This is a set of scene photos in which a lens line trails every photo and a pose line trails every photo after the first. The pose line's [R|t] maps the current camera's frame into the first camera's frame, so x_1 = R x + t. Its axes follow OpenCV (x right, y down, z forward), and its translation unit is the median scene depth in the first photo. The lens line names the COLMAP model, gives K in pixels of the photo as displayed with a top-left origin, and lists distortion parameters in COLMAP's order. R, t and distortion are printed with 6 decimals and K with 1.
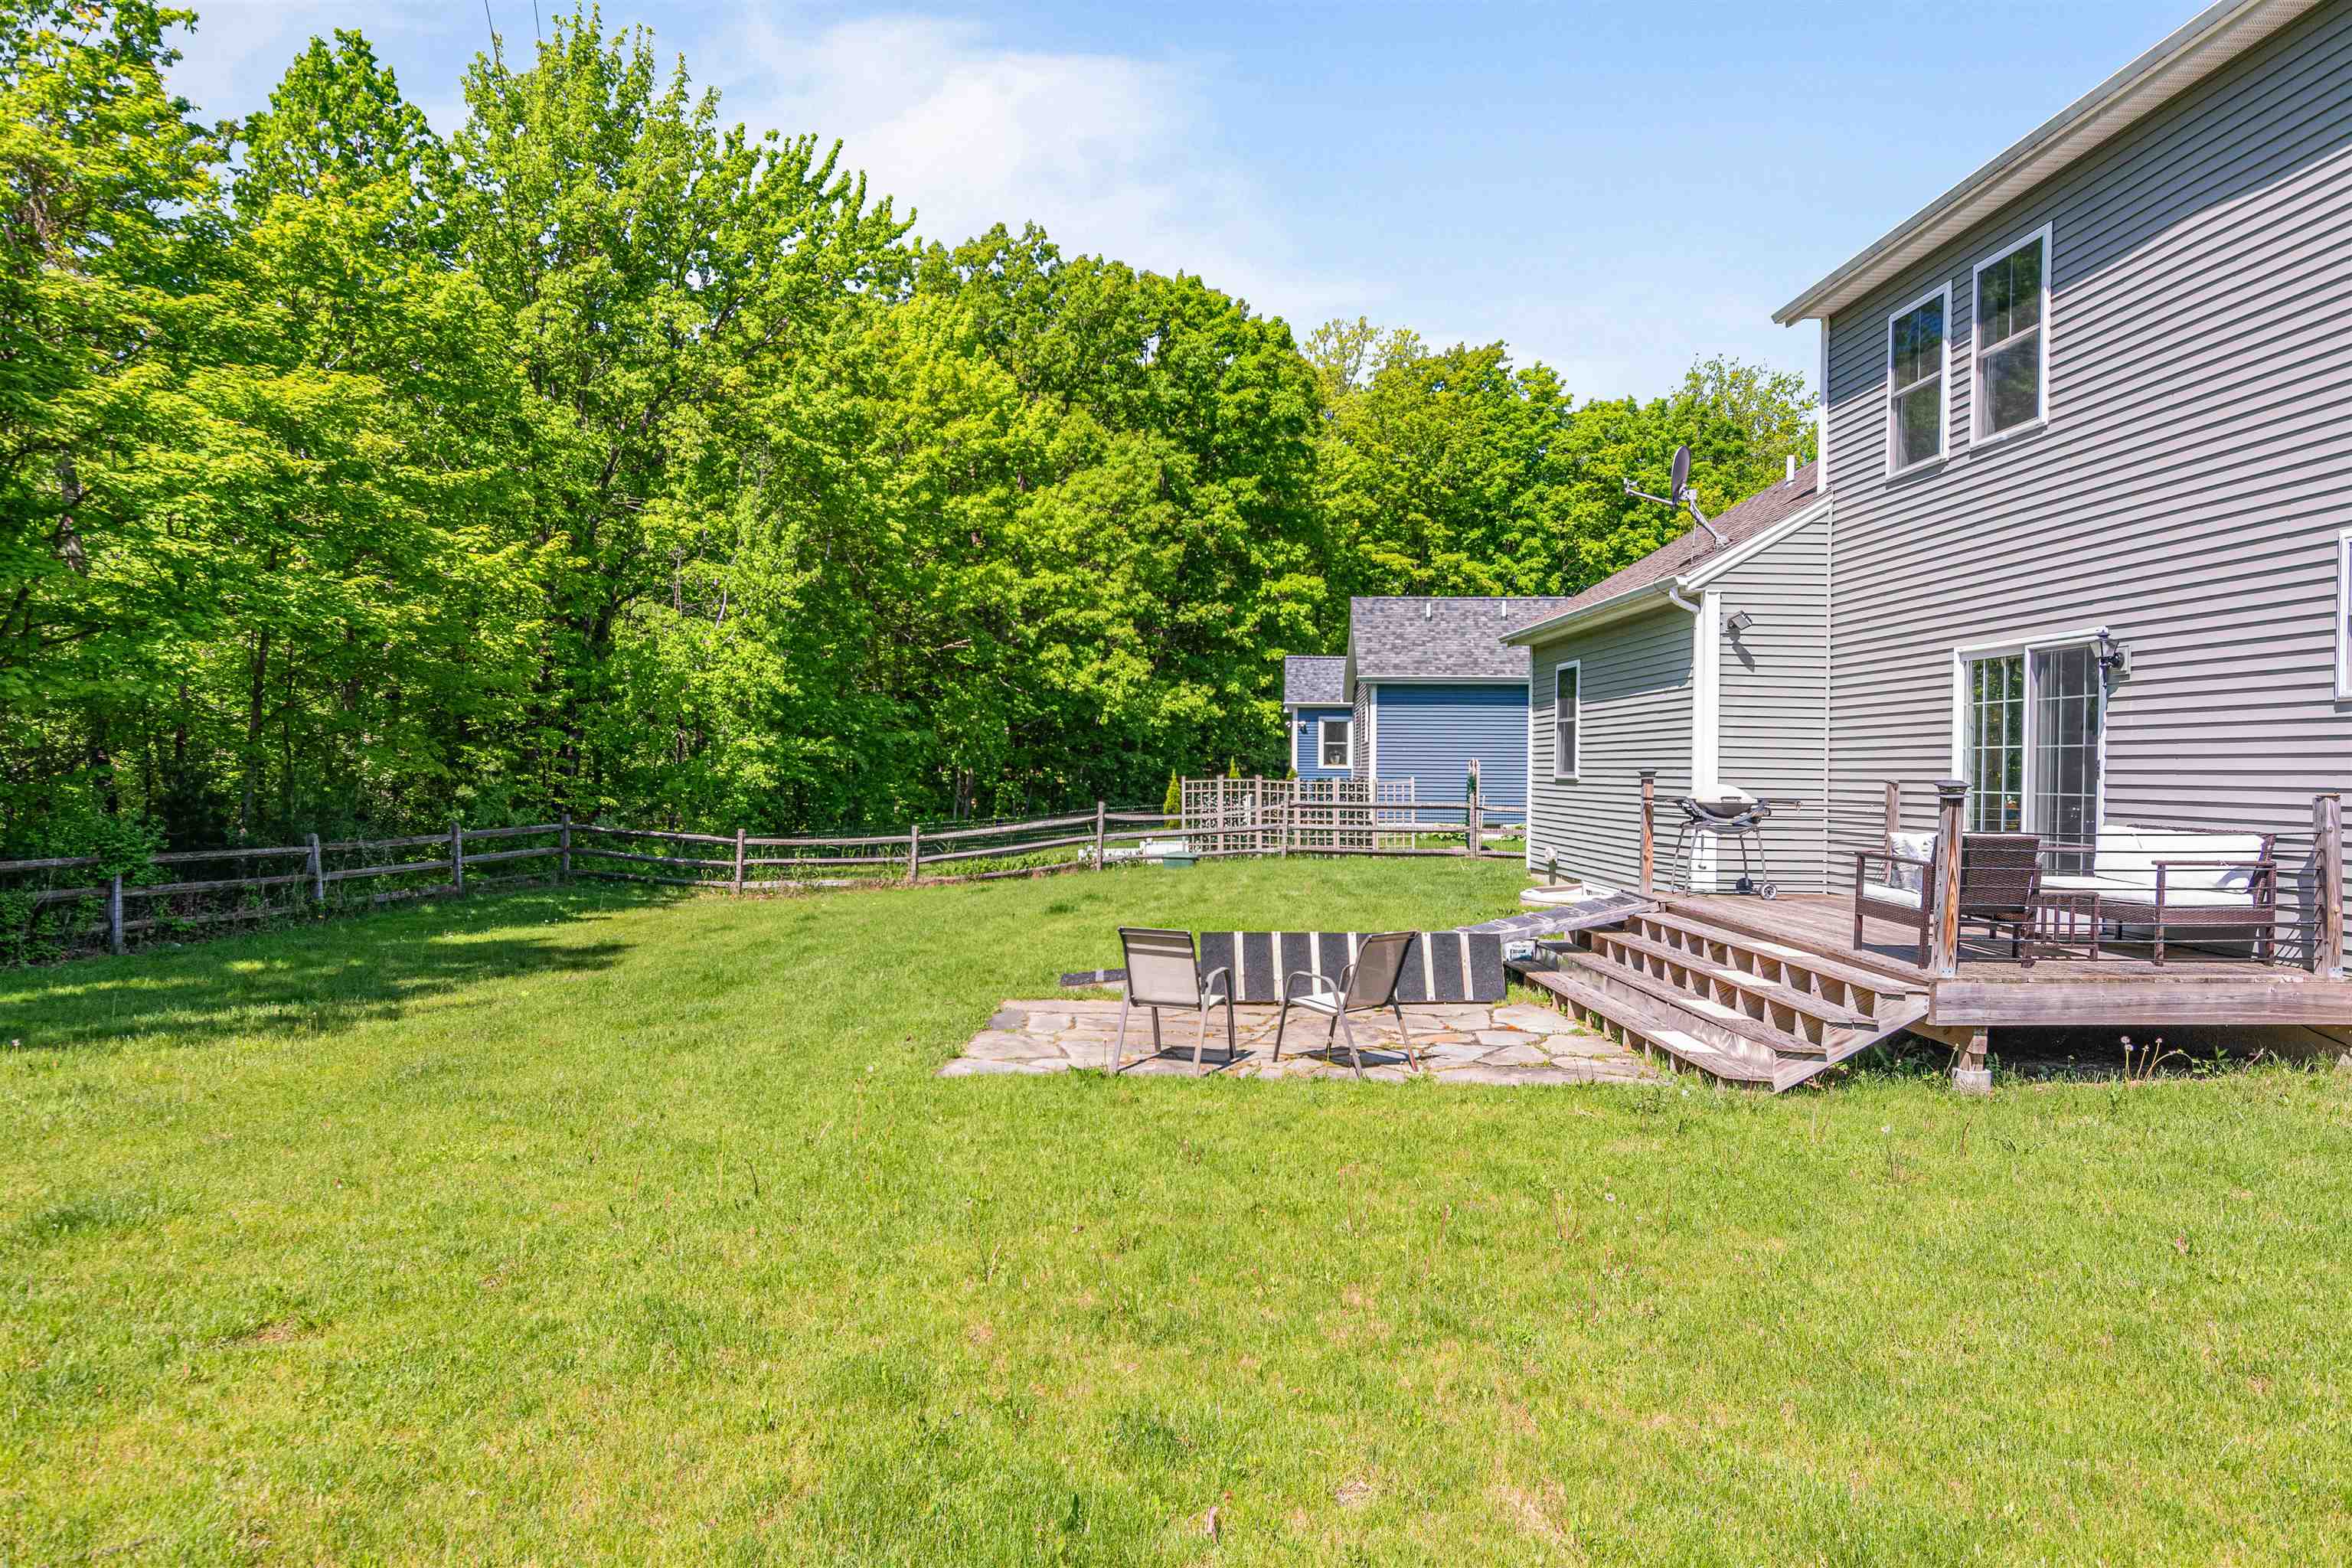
lens RADIAL K [[1400.7, 0, 1169.3], [0, 1400.7, 776.1], [0, 0, 1]] dist [0.000878, 0.000678]
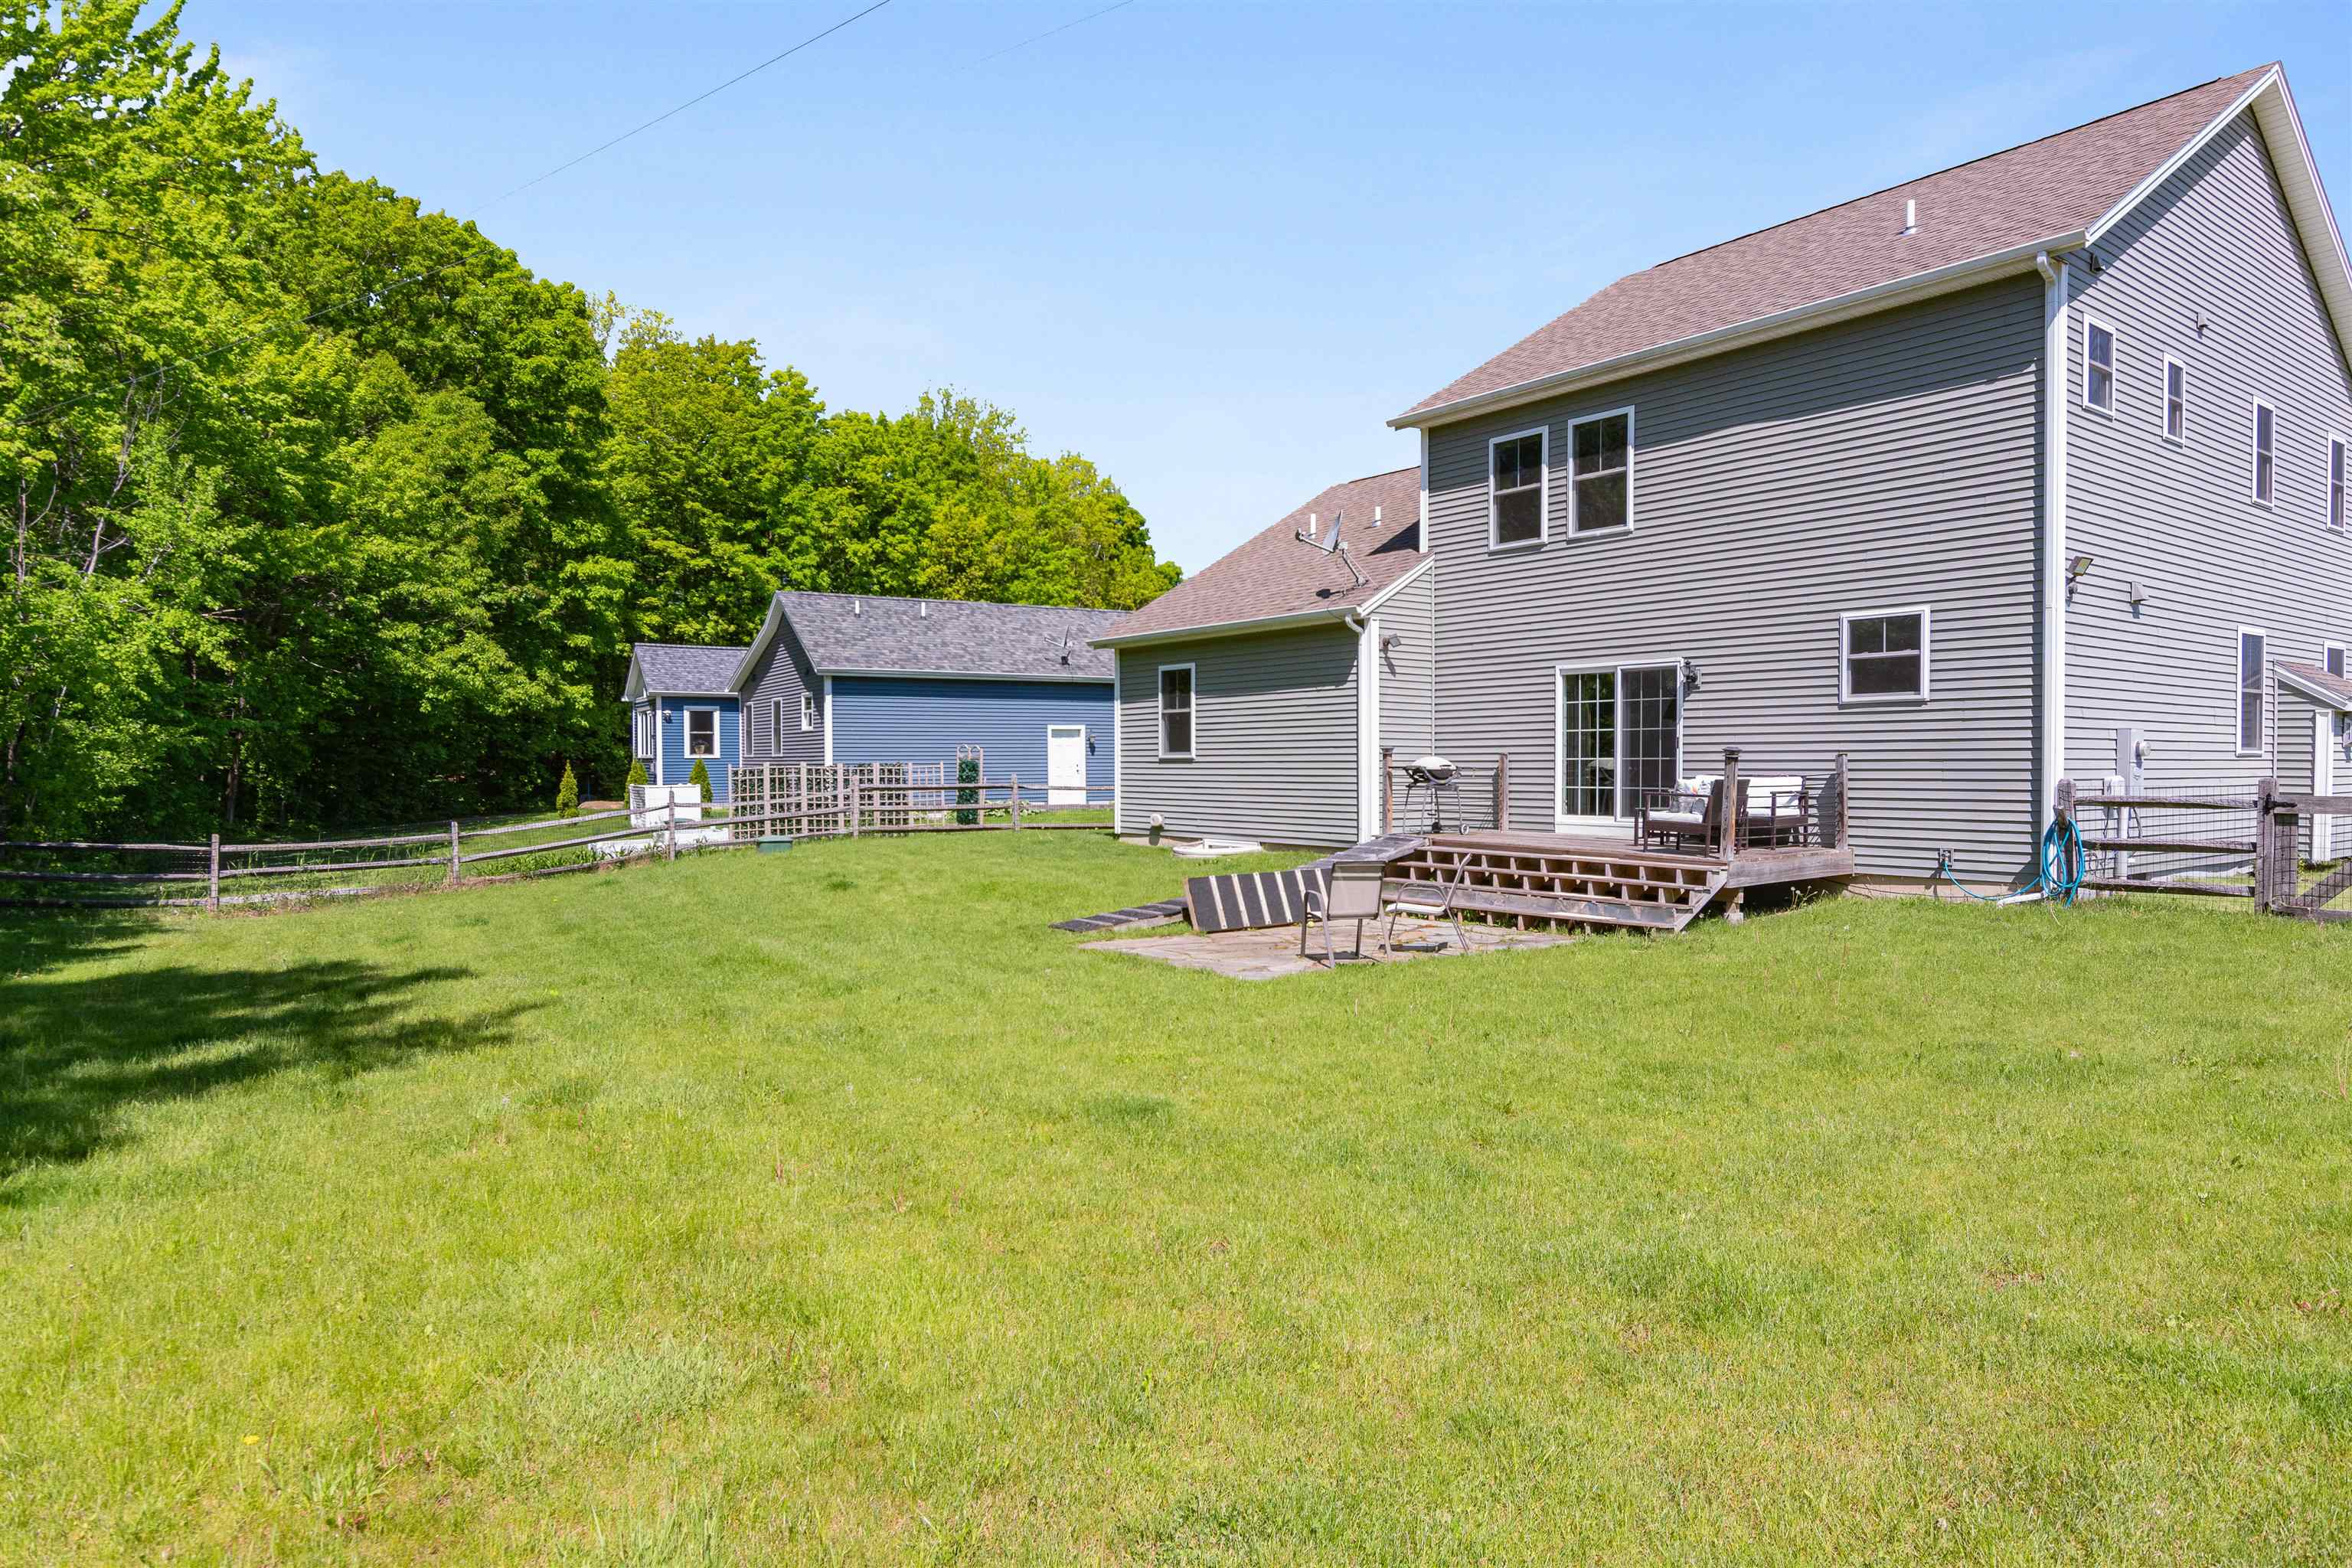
lens RADIAL K [[1383.4, 0, 1170.6], [0, 1383.4, 785.9], [0, 0, 1]] dist [0.001592, 0.000332]
pose [[0.816415, -0.023015, 0.577007, -0.310576], [0.015264, 0.999716, 0.018278, 0.002868], [-0.577264, -0.006115, 0.816535, -0.000060]]
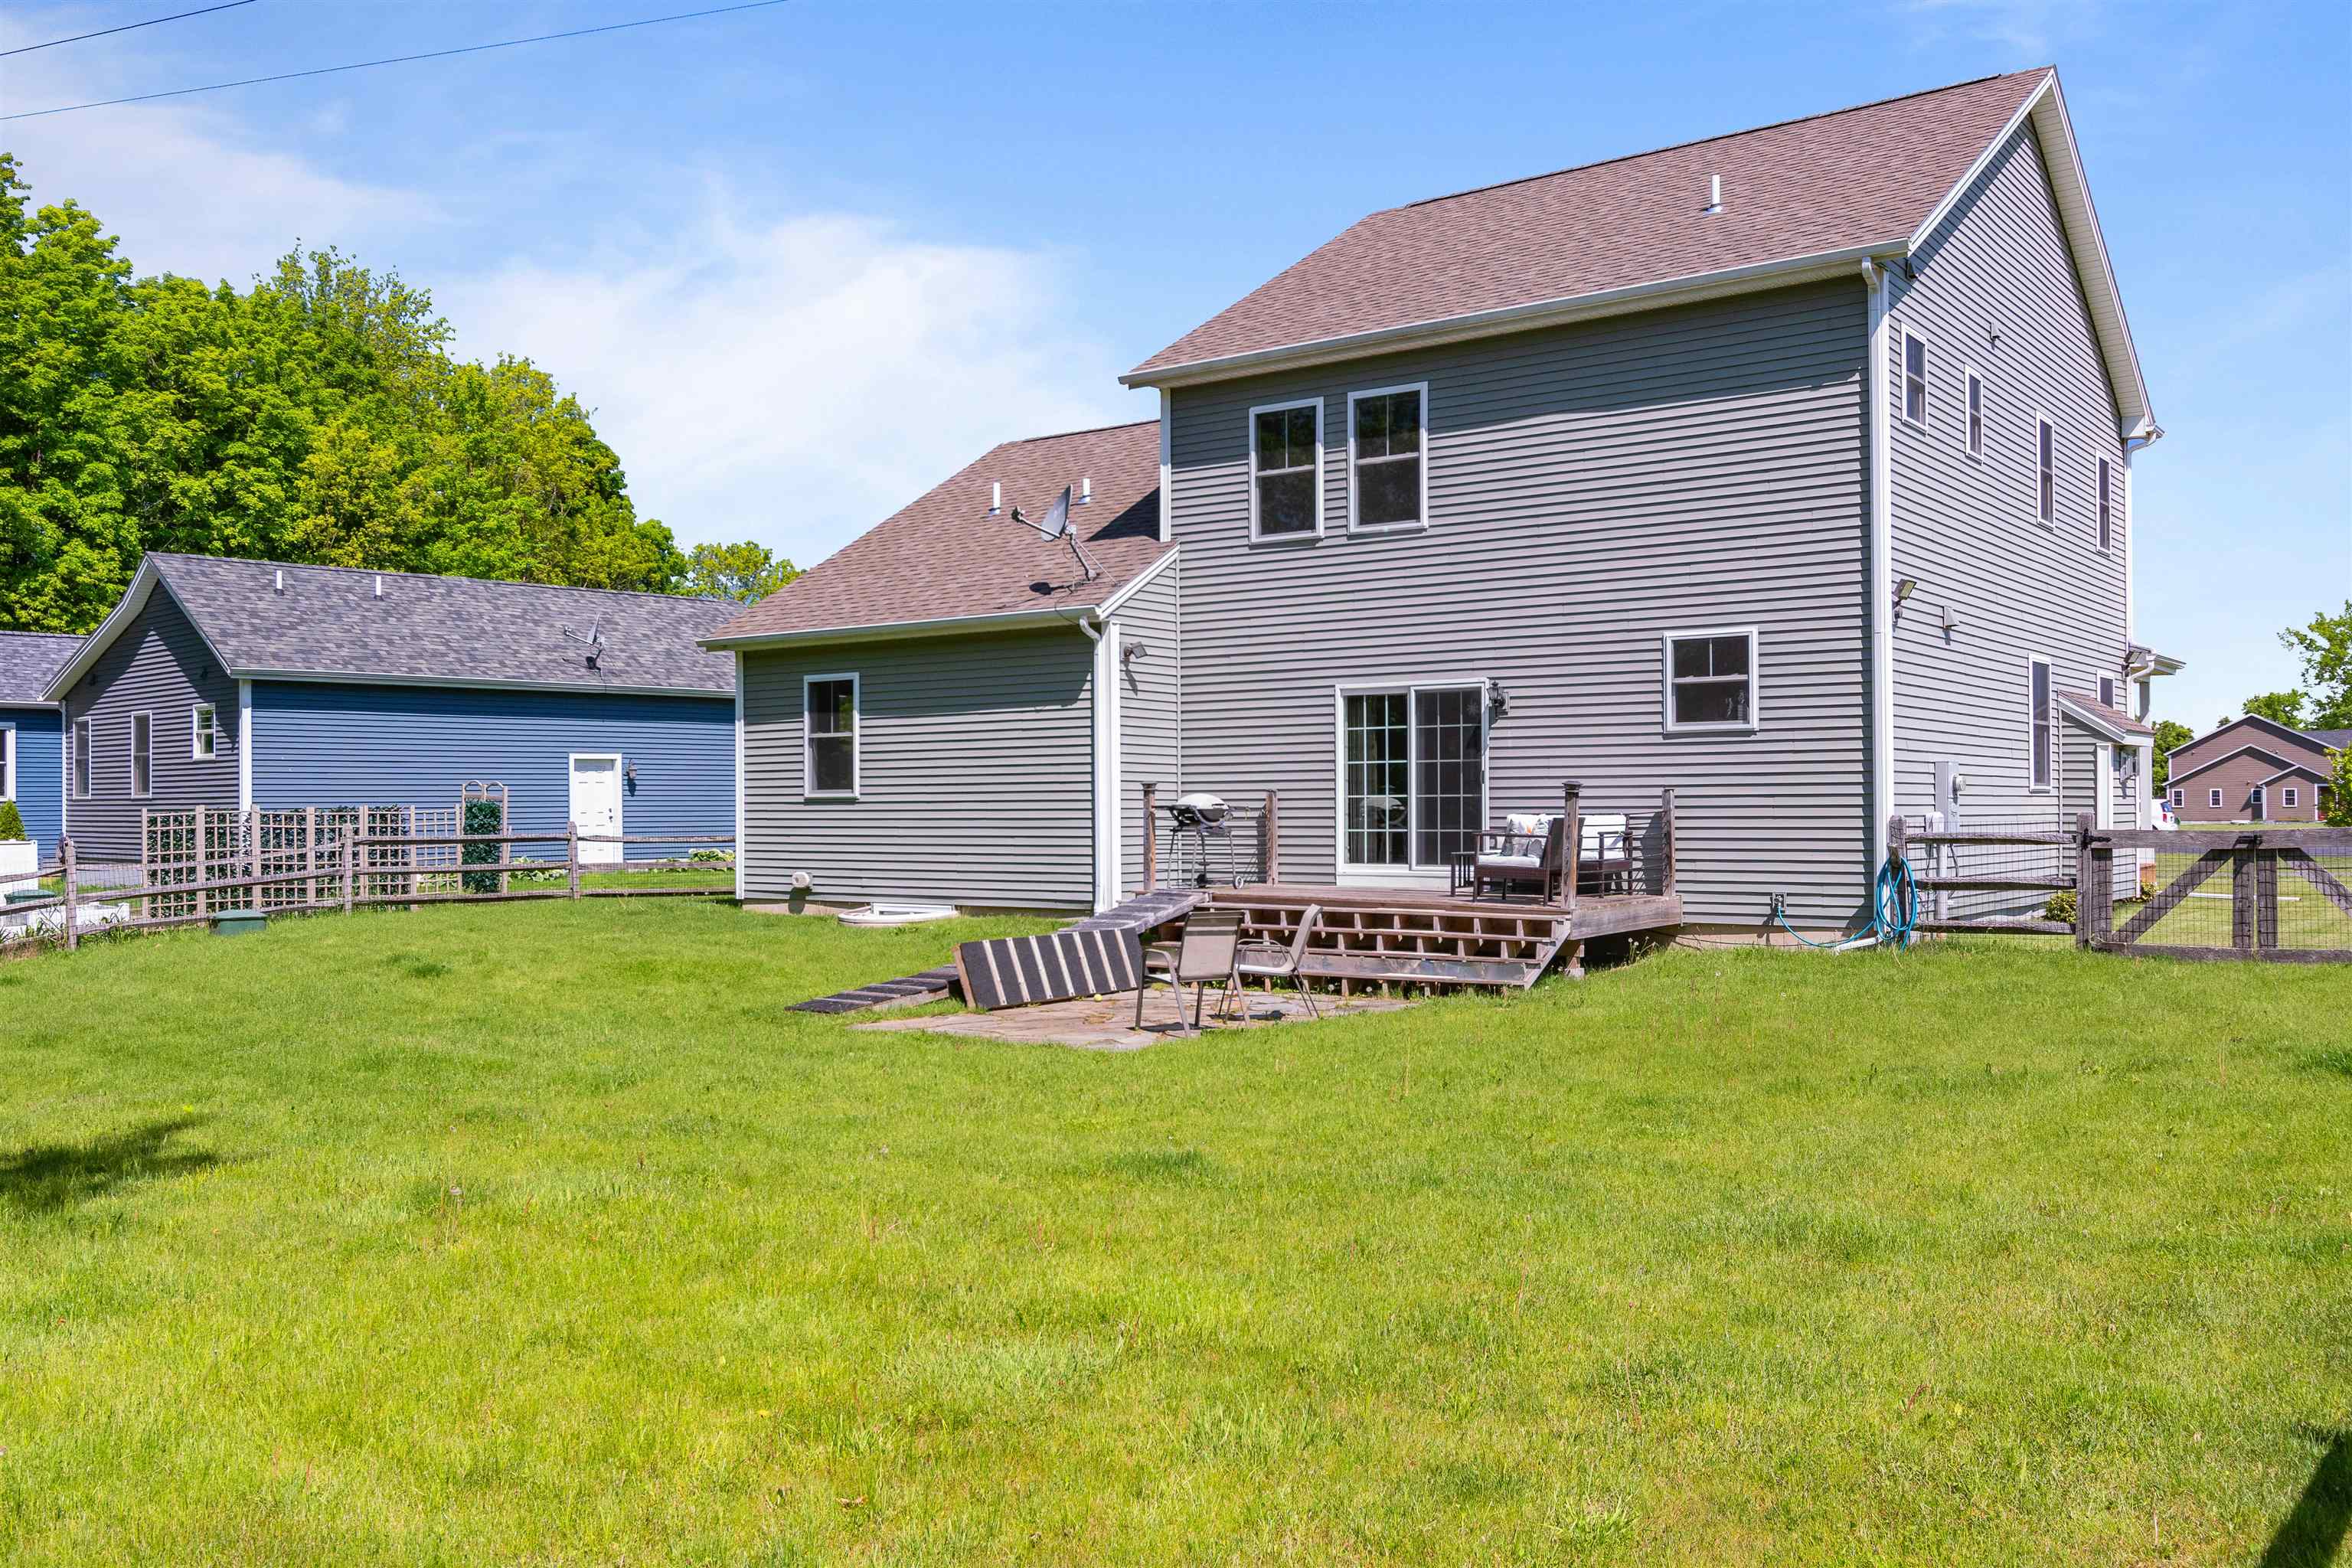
lens RADIAL K [[1959.3, 0, 1176.0], [0, 1959.3, 784.0], [0, 0, 1]] dist [0.003857, -0.001412]
pose [[0.622304, -0.005660, 0.782755, -0.435811], [0.017496, 0.999825, -0.006679, 0.004121], [-0.782580, 0.017852, 0.622294, -0.000983]]
